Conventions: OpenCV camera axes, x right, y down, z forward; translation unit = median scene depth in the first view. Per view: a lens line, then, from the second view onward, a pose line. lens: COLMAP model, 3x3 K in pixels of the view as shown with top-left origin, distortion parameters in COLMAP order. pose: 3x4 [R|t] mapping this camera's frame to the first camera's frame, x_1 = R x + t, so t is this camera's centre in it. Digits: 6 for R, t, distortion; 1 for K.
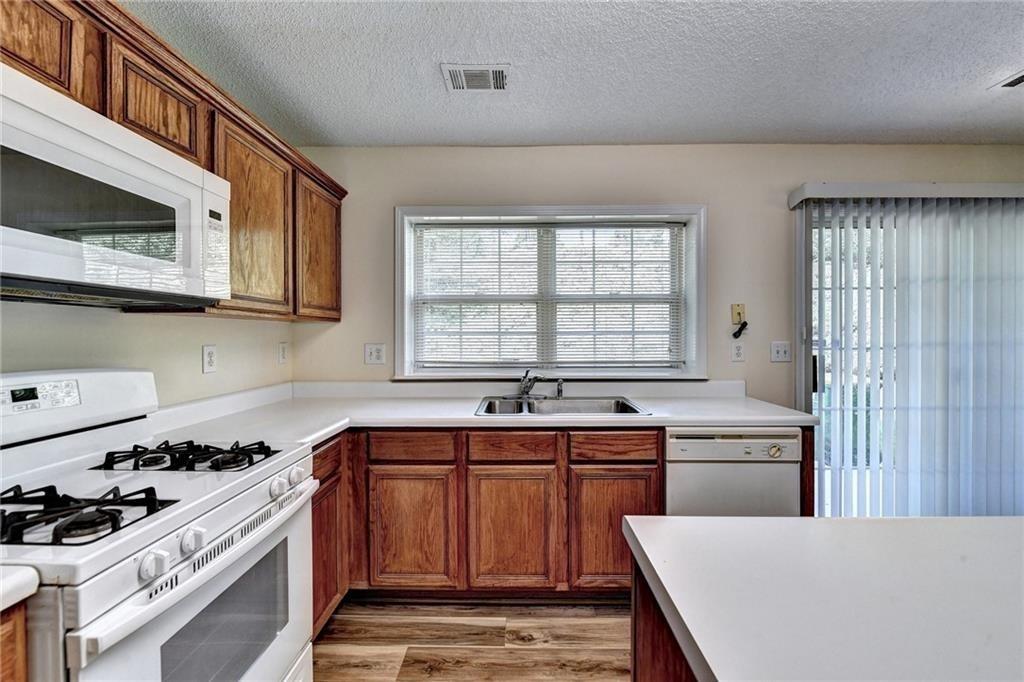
lens RADIAL K [[407.8, 0, 511.1], [0, 407.8, 335.6], [0, 0, 1]] dist [-0.008803, -0.001480]
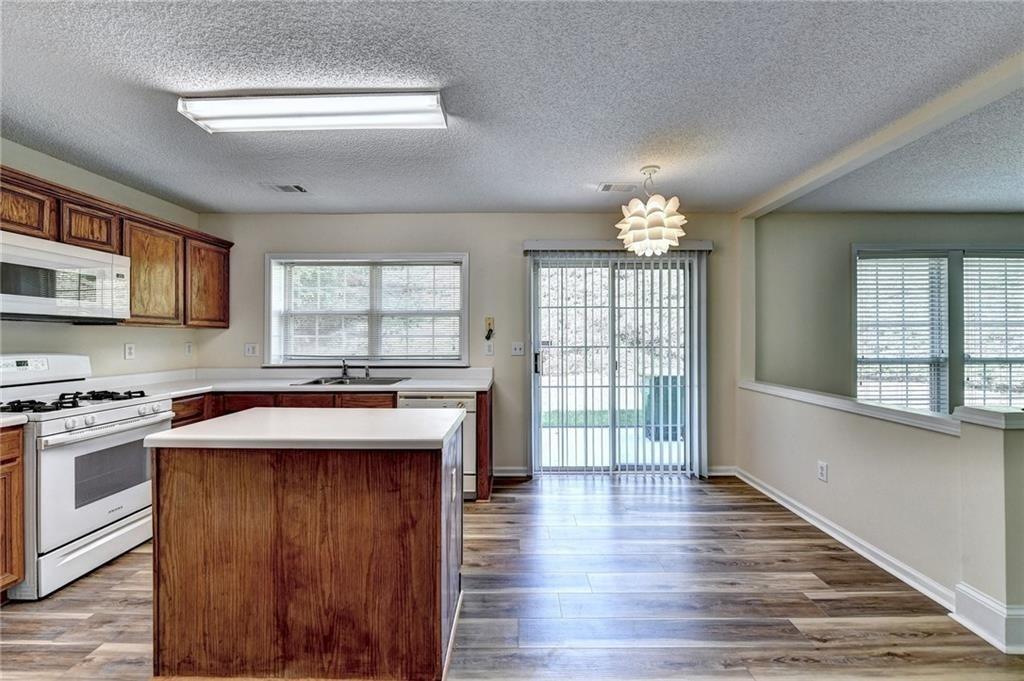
lens RADIAL K [[411.2, 0, 513.4], [0, 411.2, 335.2], [0, 0, 1]] dist [-0.009013, -0.000609]
pose [[0.999924, 0.001401, 0.012272, 0.832296], [-0.001295, 0.999962, -0.008619, 0.003249], [-0.012284, 0.008603, 0.999888, -0.718392]]
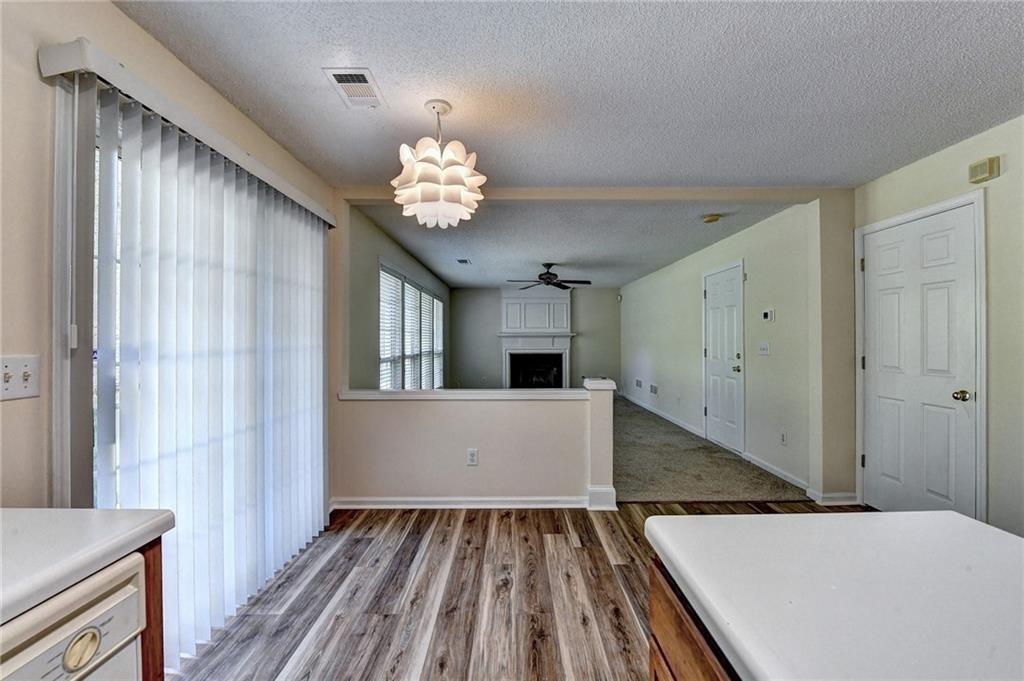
lens RADIAL K [[411.2, 0, 515.9], [0, 411.2, 338.6], [0, 0, 1]] dist [-0.009013, -0.000609]
pose [[-0.019810, 0.007666, 0.999774, 0.266477], [0.006184, 0.999952, -0.007545, 0.004814], [-0.999785, 0.006034, -0.019857, 0.595601]]
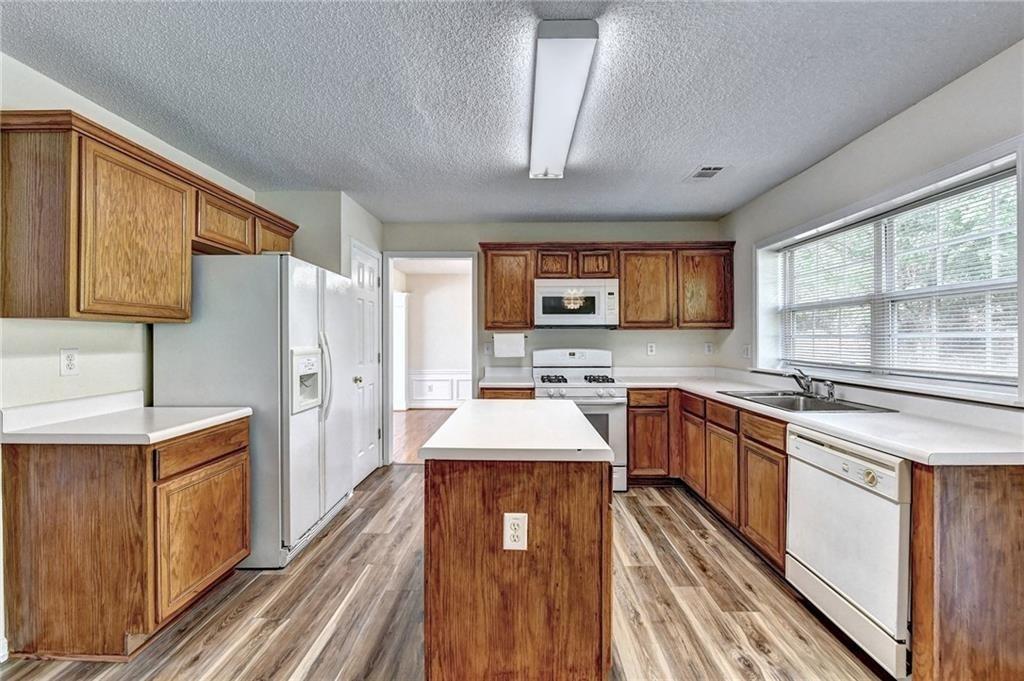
lens RADIAL K [[411.2, 0, 527.9], [0, 411.2, 336.5], [0, 0, 1]] dist [-0.009013, -0.000609]
pose [[0.027731, -0.002994, -0.999611, 1.431730], [0.002008, 0.999994, -0.002939, -0.004641], [0.999613, -0.001926, 0.027737, 0.269132]]
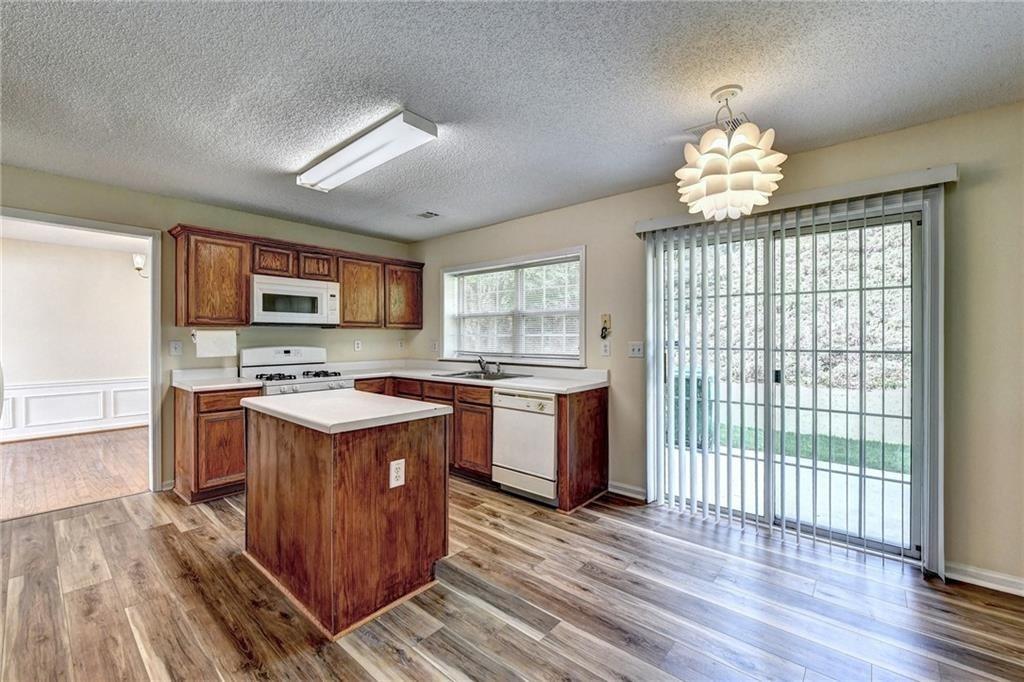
lens RADIAL K [[407.8, 0, 515.8], [0, 407.8, 338.7], [0, 0, 1]] dist [-0.008803, -0.001480]
pose [[0.780900, 0.005049, -0.624636, 1.567929], [-0.001646, 0.999980, 0.006025, -0.003668], [0.624654, -0.003677, 0.780893, -0.351833]]
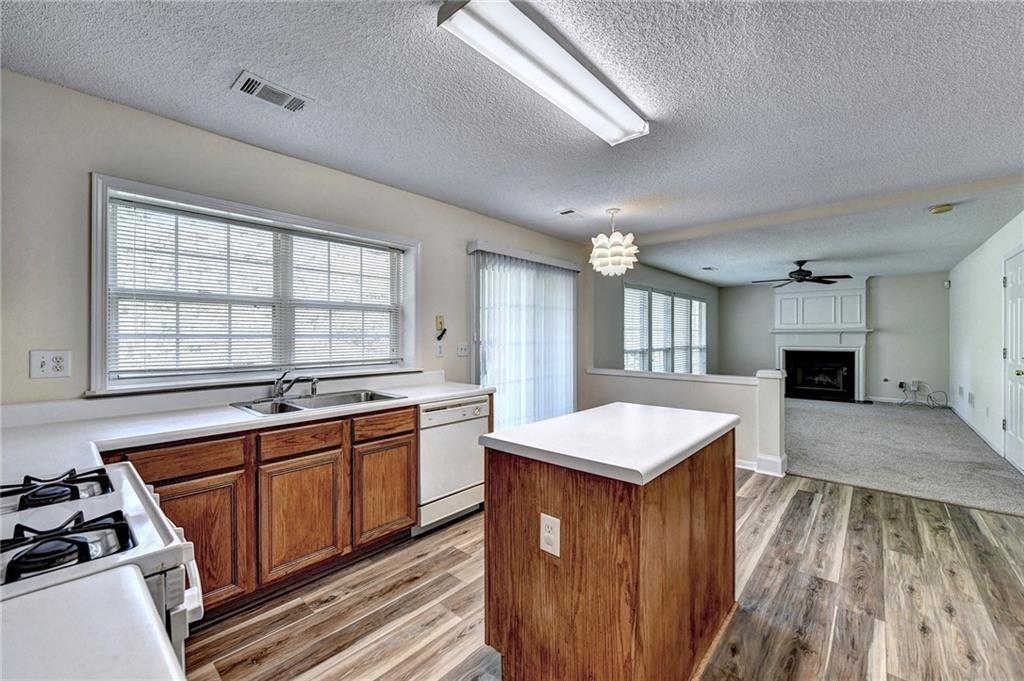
lens RADIAL K [[411.2, 0, 514.6], [0, 411.2, 336.1], [0, 0, 1]] dist [-0.009013, -0.000609]
pose [[0.650166, 0.002306, 0.759789, -0.464737], [0.001349, 0.999990, -0.004190, -0.002131], [-0.759791, 0.003749, 0.650156, -0.152747]]
